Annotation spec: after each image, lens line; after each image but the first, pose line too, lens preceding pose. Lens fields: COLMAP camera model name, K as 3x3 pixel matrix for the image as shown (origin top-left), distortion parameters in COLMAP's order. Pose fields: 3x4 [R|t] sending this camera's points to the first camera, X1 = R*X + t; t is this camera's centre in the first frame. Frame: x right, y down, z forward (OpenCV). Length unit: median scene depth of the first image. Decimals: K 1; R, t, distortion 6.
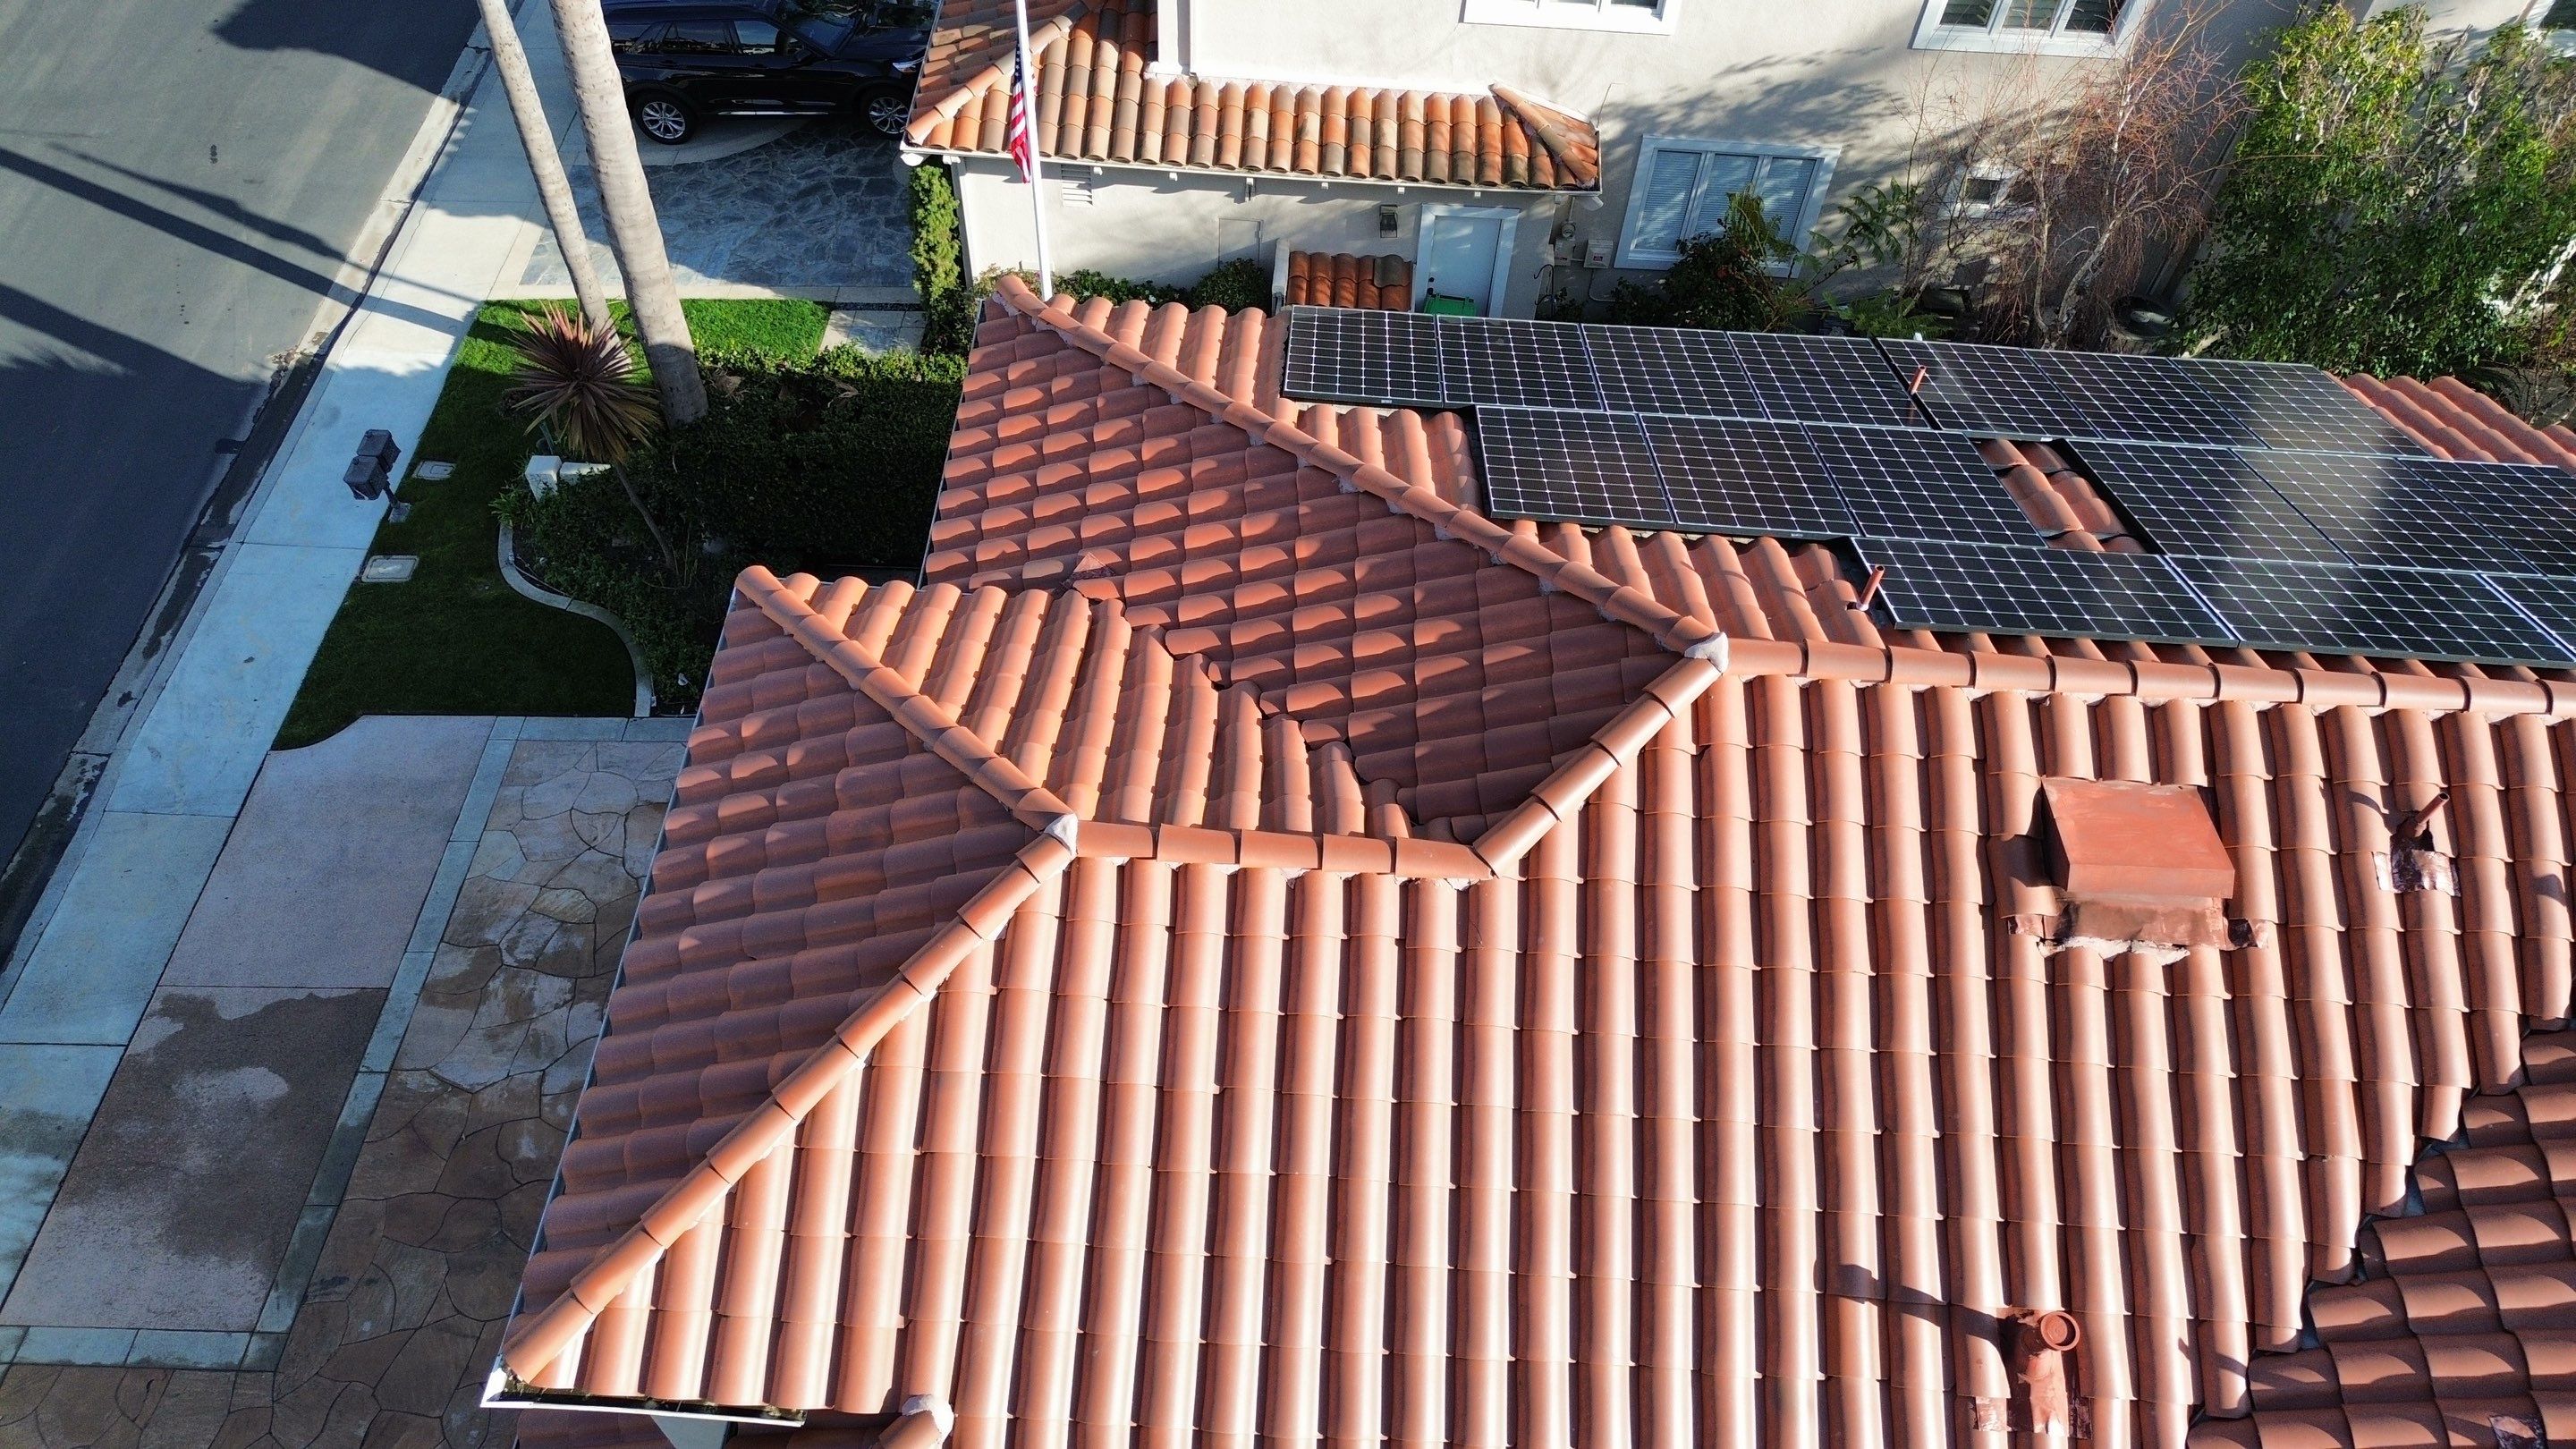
lens RADIAL K [[1812.2, 0, 1295.5], [0, 1812.2, 728.5], [0, 0, 1]] dist [0.070144, -0.068424]
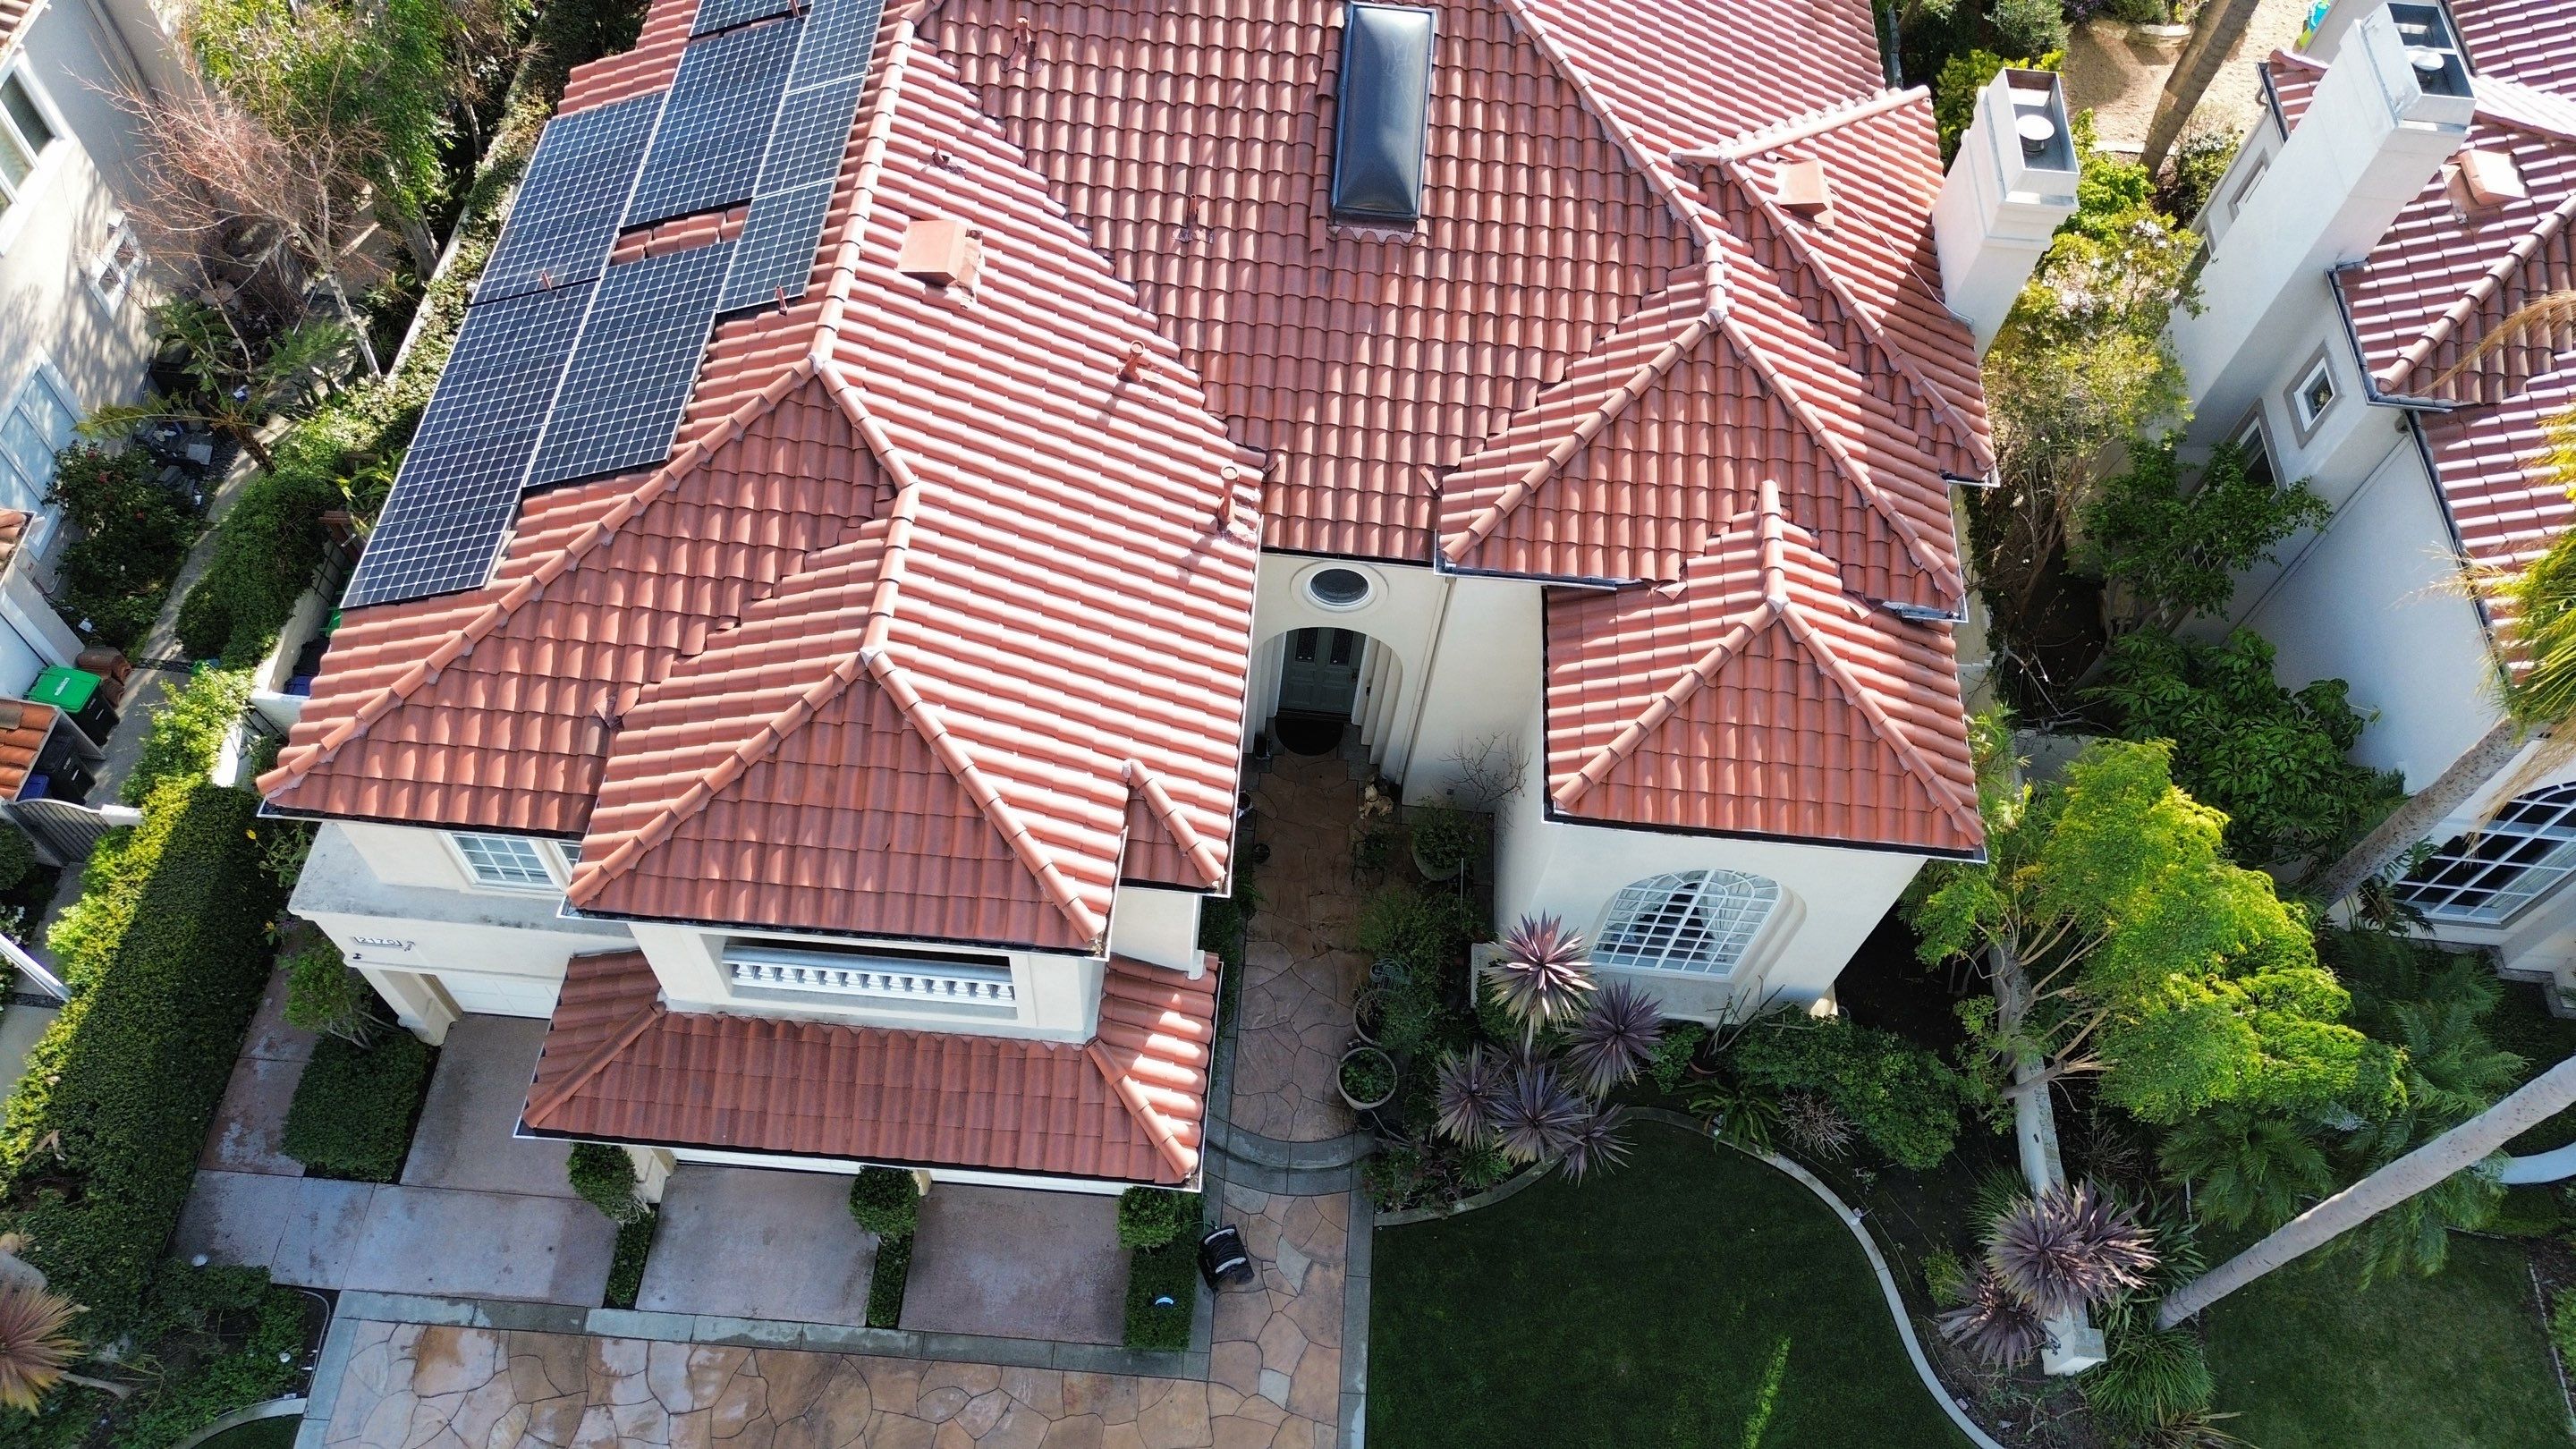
lens RADIAL K [[1812.2, 0, 1271.5], [0, 1812.2, 727.2], [0, 0, 1]] dist [0.070144, -0.068424]
pose [[0.023803, -0.864046, 0.502850, -1.047197], [0.761750, 0.341423, 0.550606, -0.592923], [-0.647434, 0.369940, 0.666314, -0.477111]]
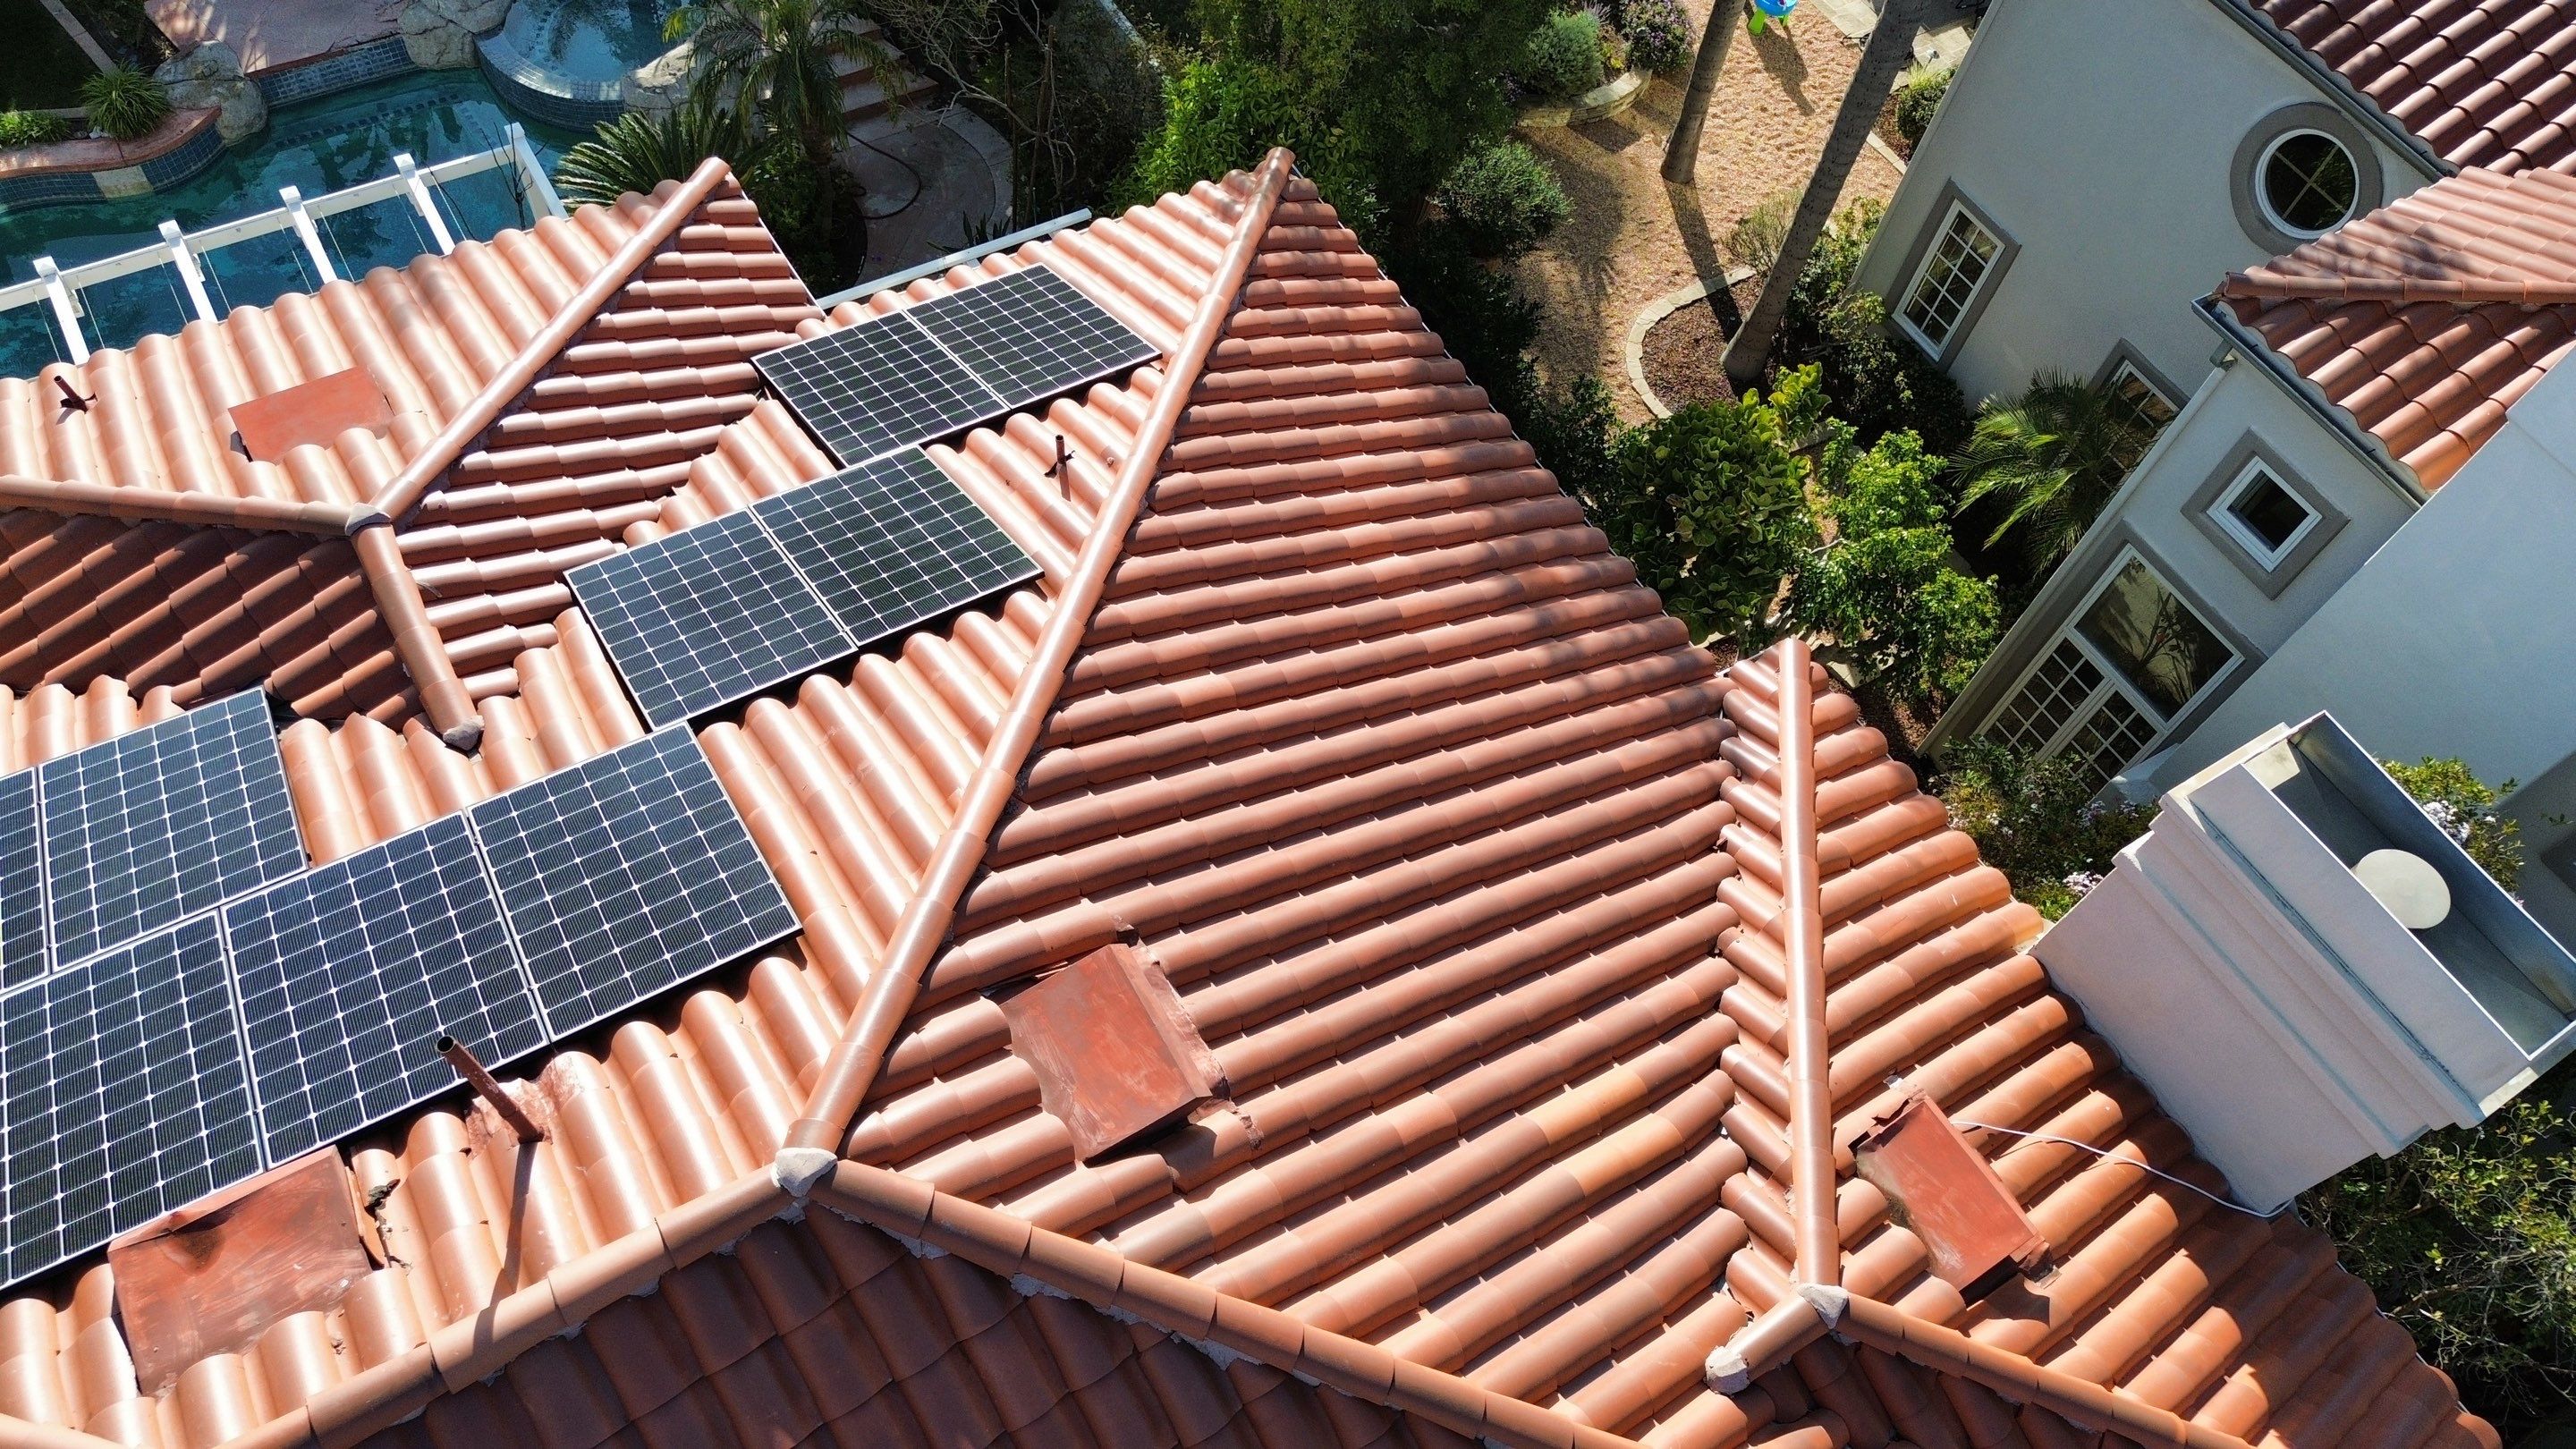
lens RADIAL K [[1812.2, 0, 1280.6], [0, 1812.2, 704.2], [0, 0, 1]] dist [0.070144, -0.068424]
pose [[-0.560630, -0.747718, 0.355826, 0.721923], [0.577285, -0.044849, 0.815310, -0.002048], [-0.593663, 0.662500, 0.456790, -0.023351]]
